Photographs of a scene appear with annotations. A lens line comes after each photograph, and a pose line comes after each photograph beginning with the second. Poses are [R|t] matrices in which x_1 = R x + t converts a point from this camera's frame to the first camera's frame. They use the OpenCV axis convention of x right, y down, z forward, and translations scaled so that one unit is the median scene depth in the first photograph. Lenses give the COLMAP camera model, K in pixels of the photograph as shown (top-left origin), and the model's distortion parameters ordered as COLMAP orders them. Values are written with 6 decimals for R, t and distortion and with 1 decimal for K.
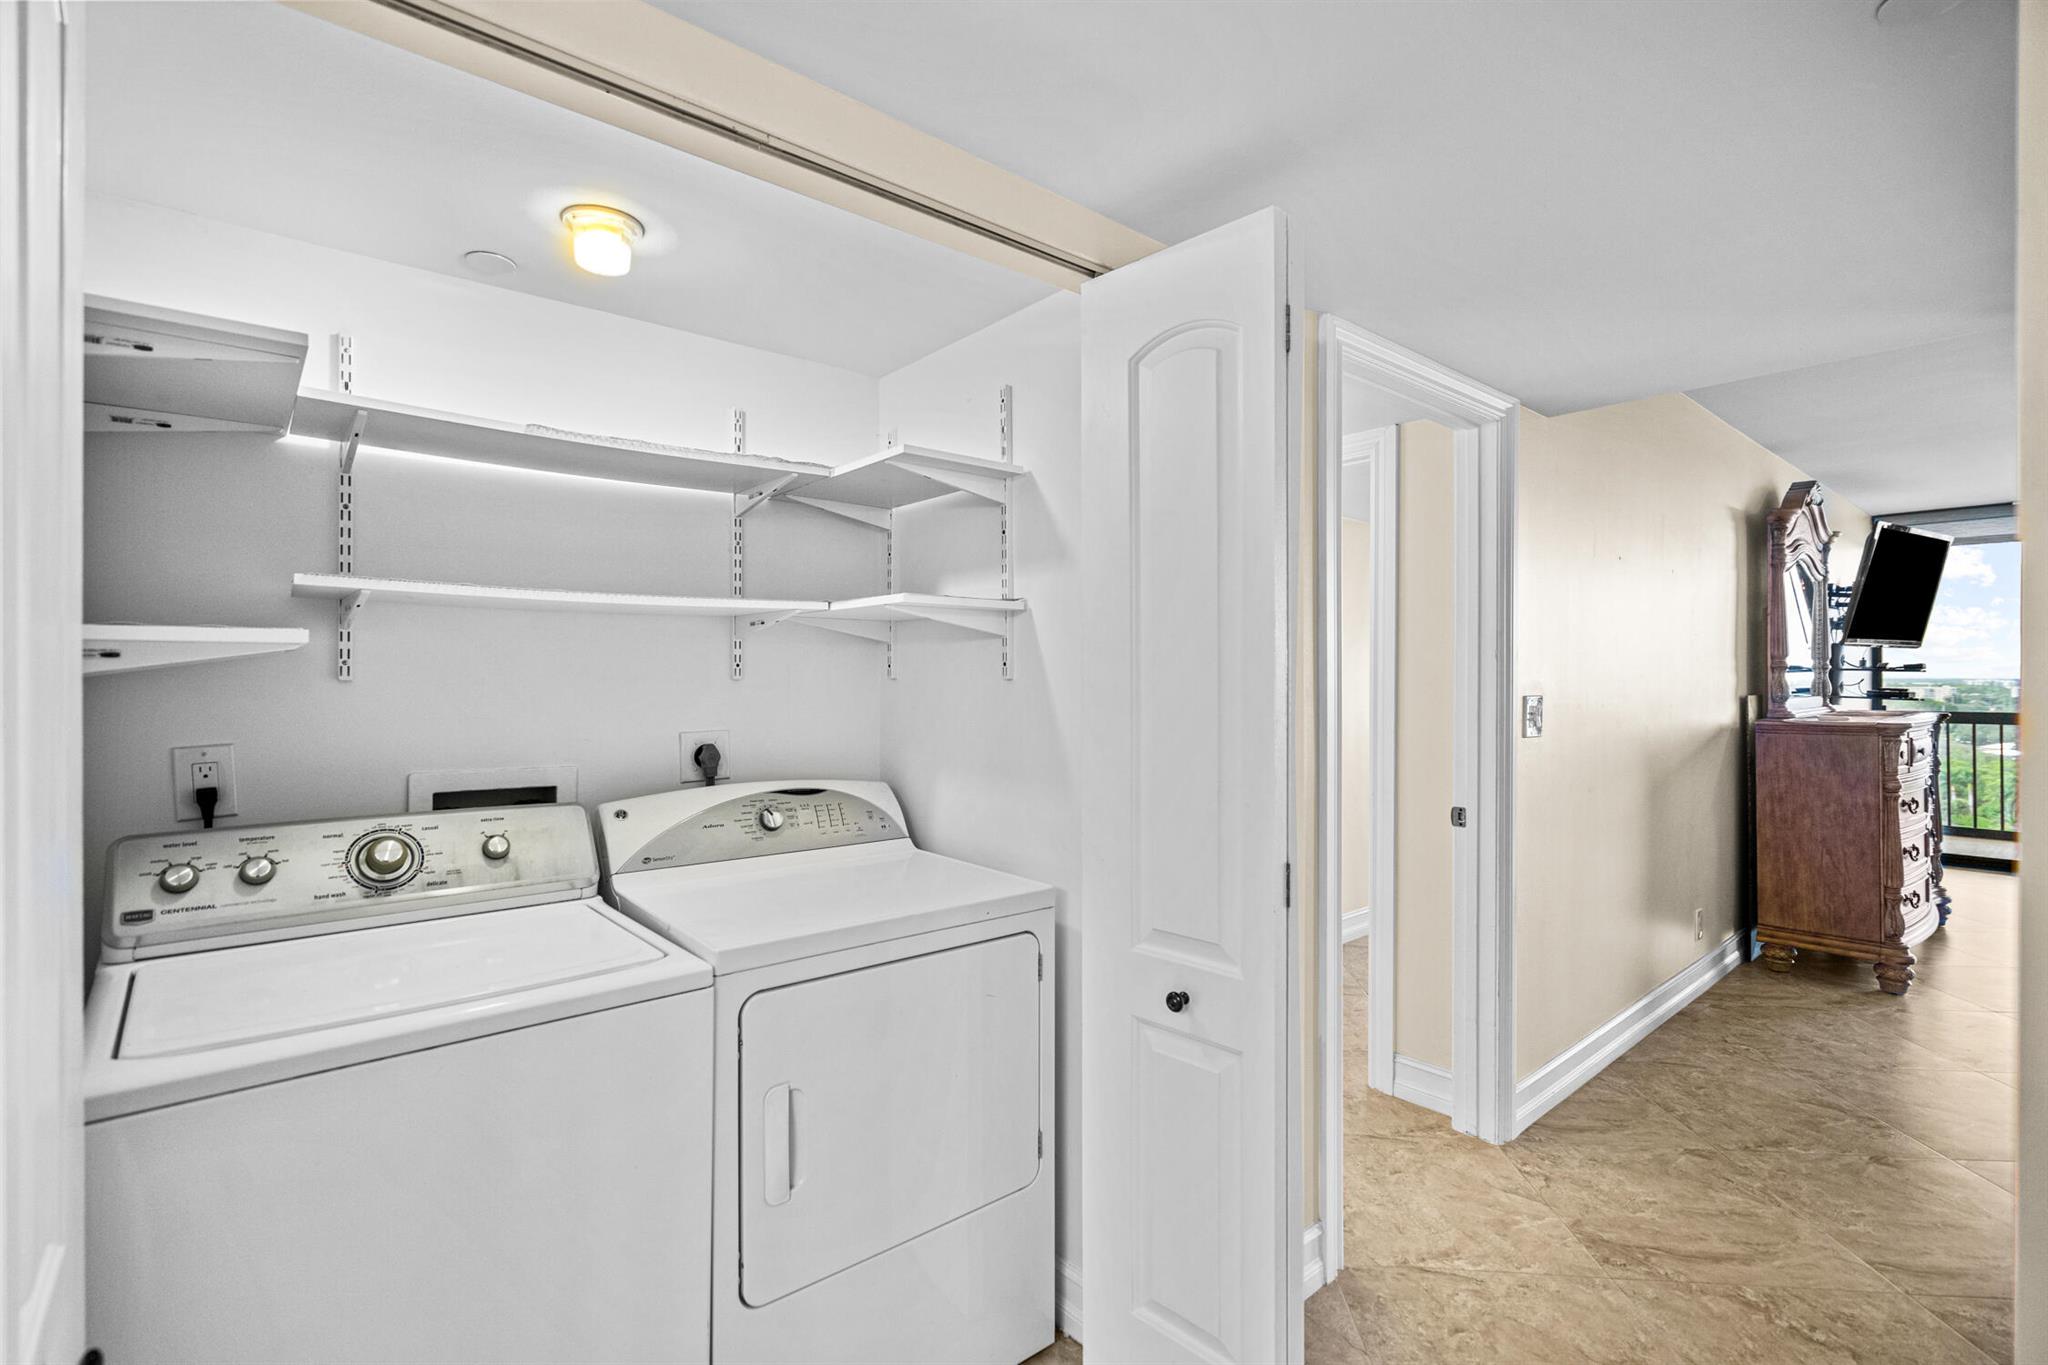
lens RADIAL K [[922.5, 0, 1013.7], [0, 922.5, 670.8], [0, 0, 1]] dist [-0.005849, 0.001756]
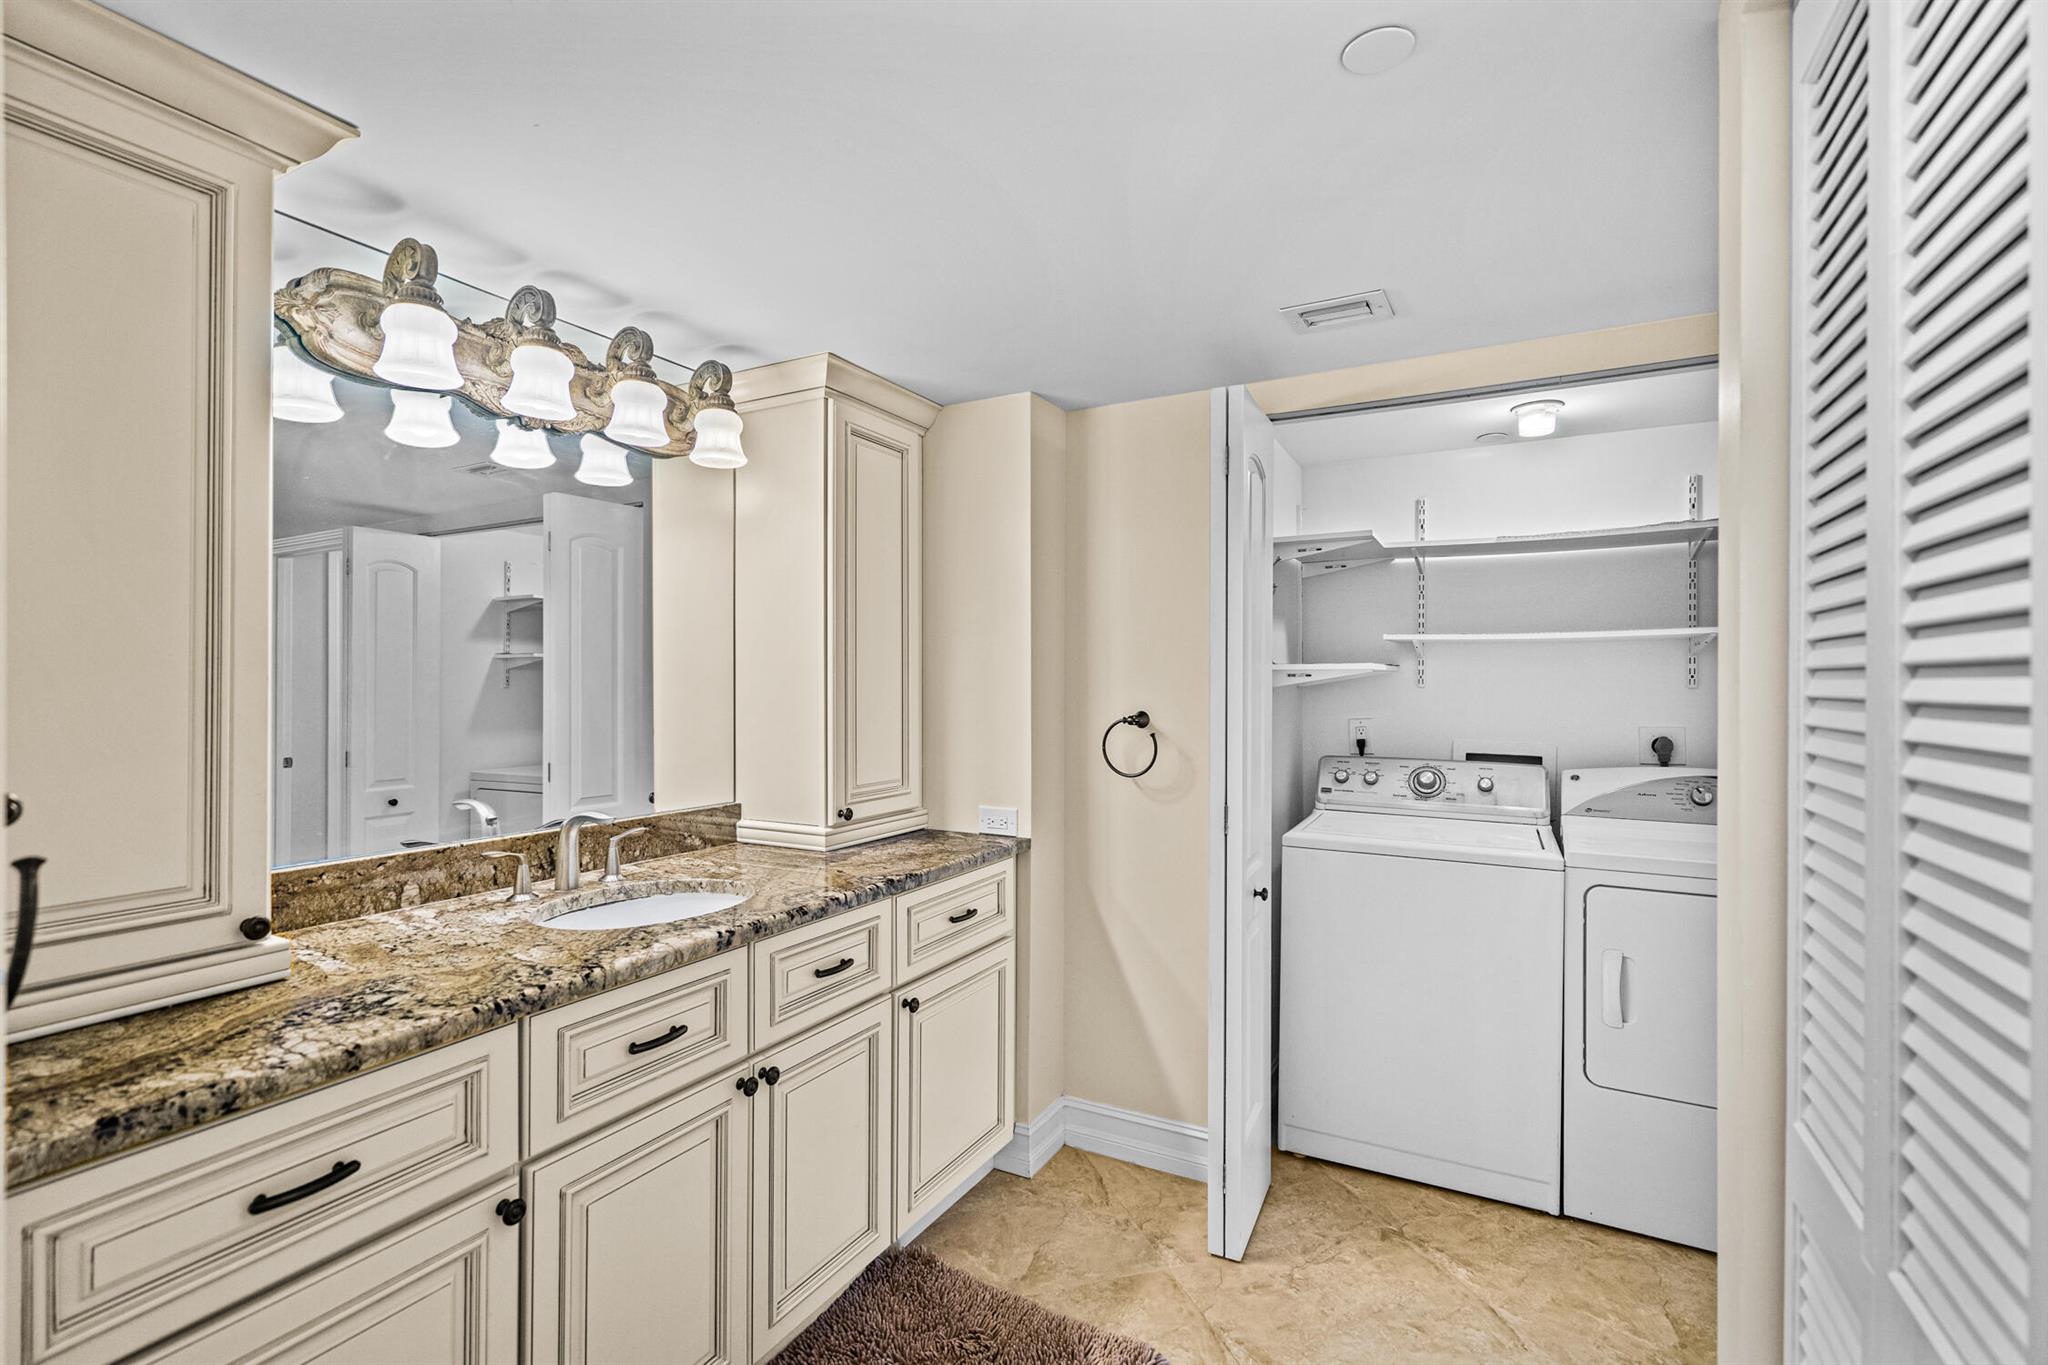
lens RADIAL K [[922.5, 0, 1014.4], [0, 922.5, 678.3], [0, 0, 1]] dist [-0.005849, 0.001756]
pose [[0.356066, -0.002561, -0.934457, 0.703473], [0.006505, 0.999979, -0.000262, -0.011985], [0.934438, -0.005985, 0.356075, -0.416377]]
